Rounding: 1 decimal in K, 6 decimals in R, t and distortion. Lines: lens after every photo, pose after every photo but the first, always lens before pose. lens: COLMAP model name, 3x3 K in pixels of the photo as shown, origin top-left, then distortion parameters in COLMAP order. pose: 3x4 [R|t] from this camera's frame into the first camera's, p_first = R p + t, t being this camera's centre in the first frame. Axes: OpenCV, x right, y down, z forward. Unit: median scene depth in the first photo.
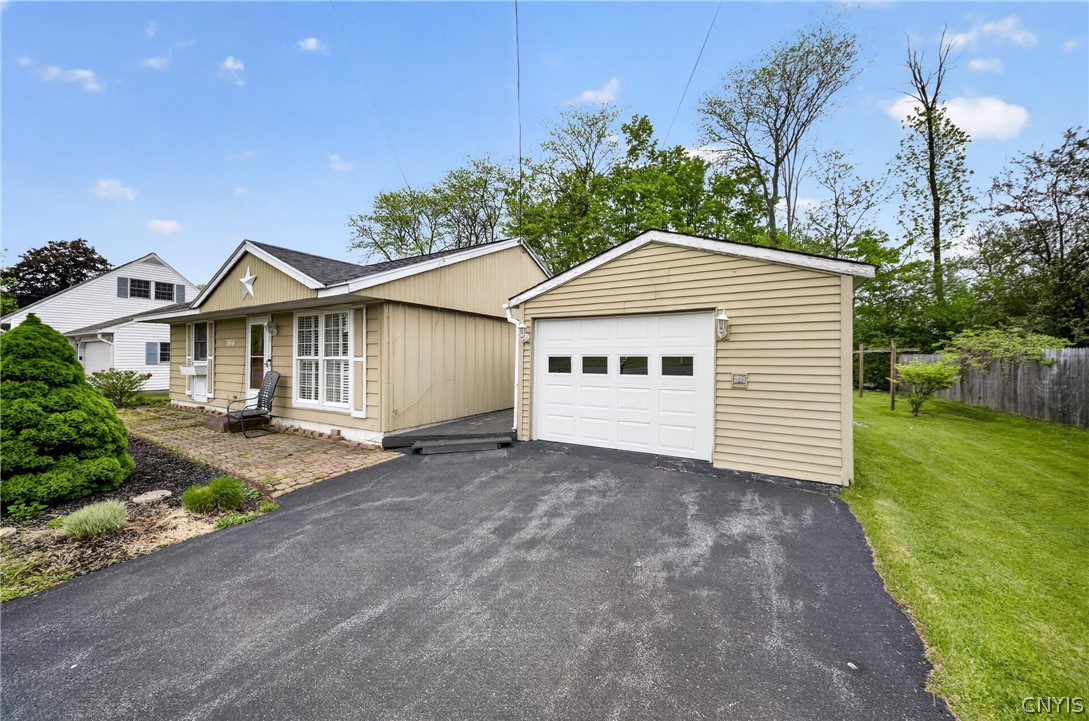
lens RADIAL K [[383.2, 0, 544.5], [0, 383.2, 360.5], [0, 0, 1]] dist [0.000257, 0.000116]
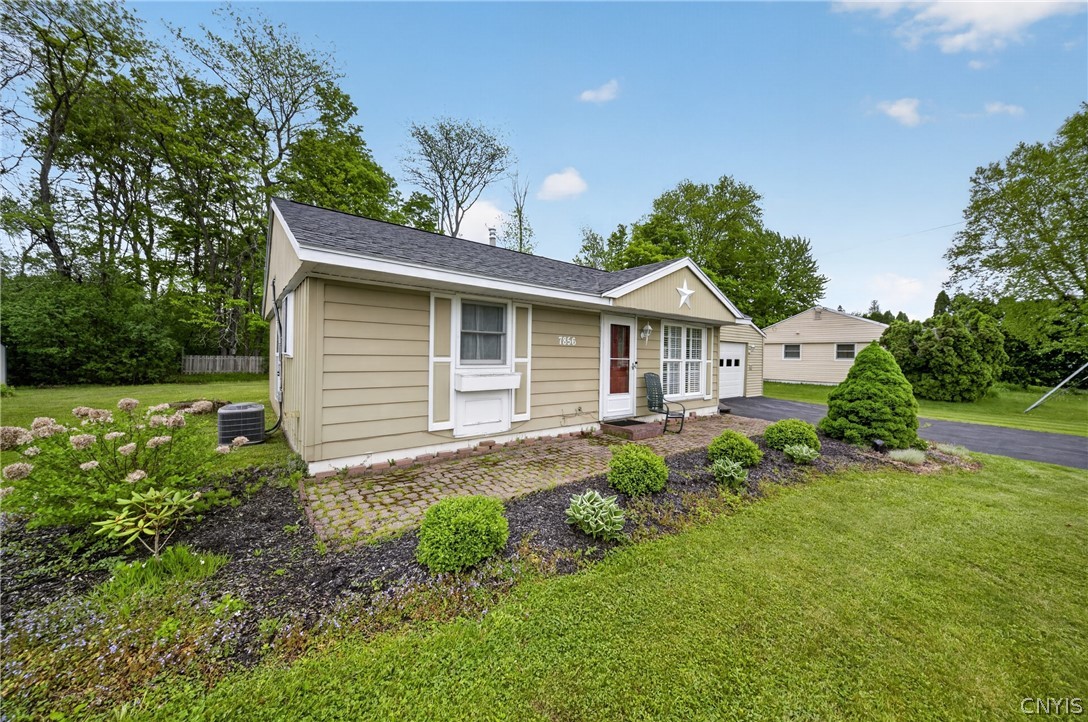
lens RADIAL K [[382.8, 0, 544.0], [0, 382.8, 361.0], [0, 0, 1]] dist [0.000257, 0.000116]
pose [[0.343941, -0.006676, 0.938967, -2.170898], [0.001584, 0.999977, 0.006529, -0.015371], [-0.938990, -0.000759, 0.343944, 1.113931]]
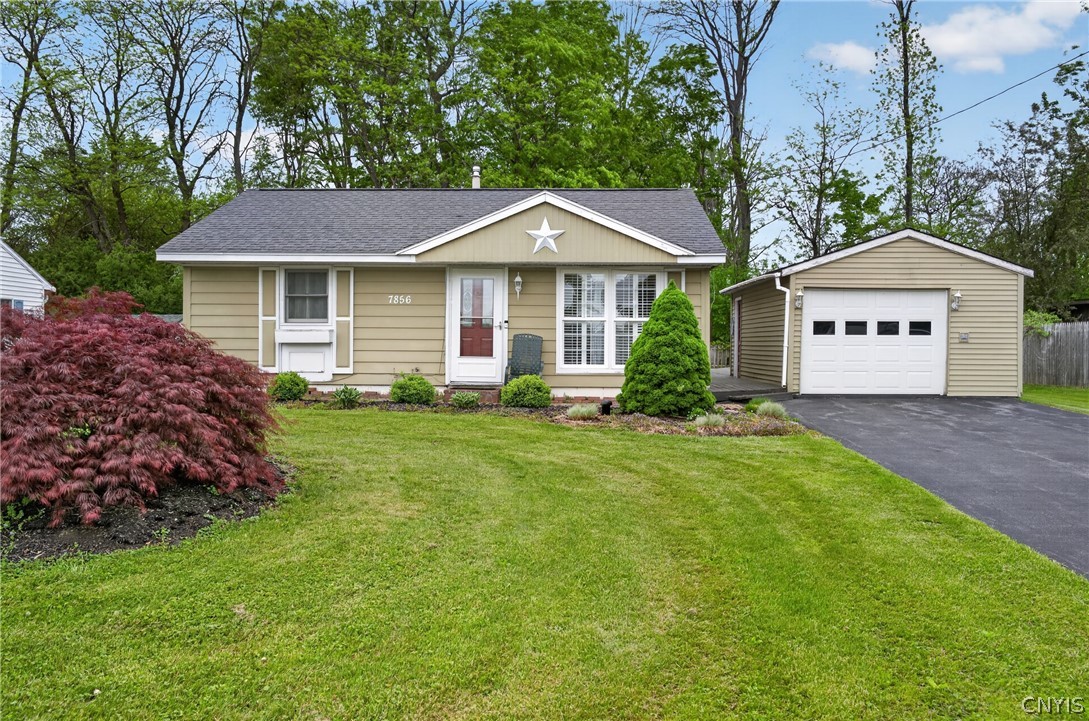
lens RADIAL K [[885.6, 0, 544.6], [0, 885.6, 374.5], [0, 0, 1]] dist [-0.030495, -0.001680]
pose [[0.882306, -0.012342, 0.470514, -1.947799], [0.000666, 0.999688, 0.024973, 0.083861], [-0.470675, -0.021721, 0.882039, -0.971450]]
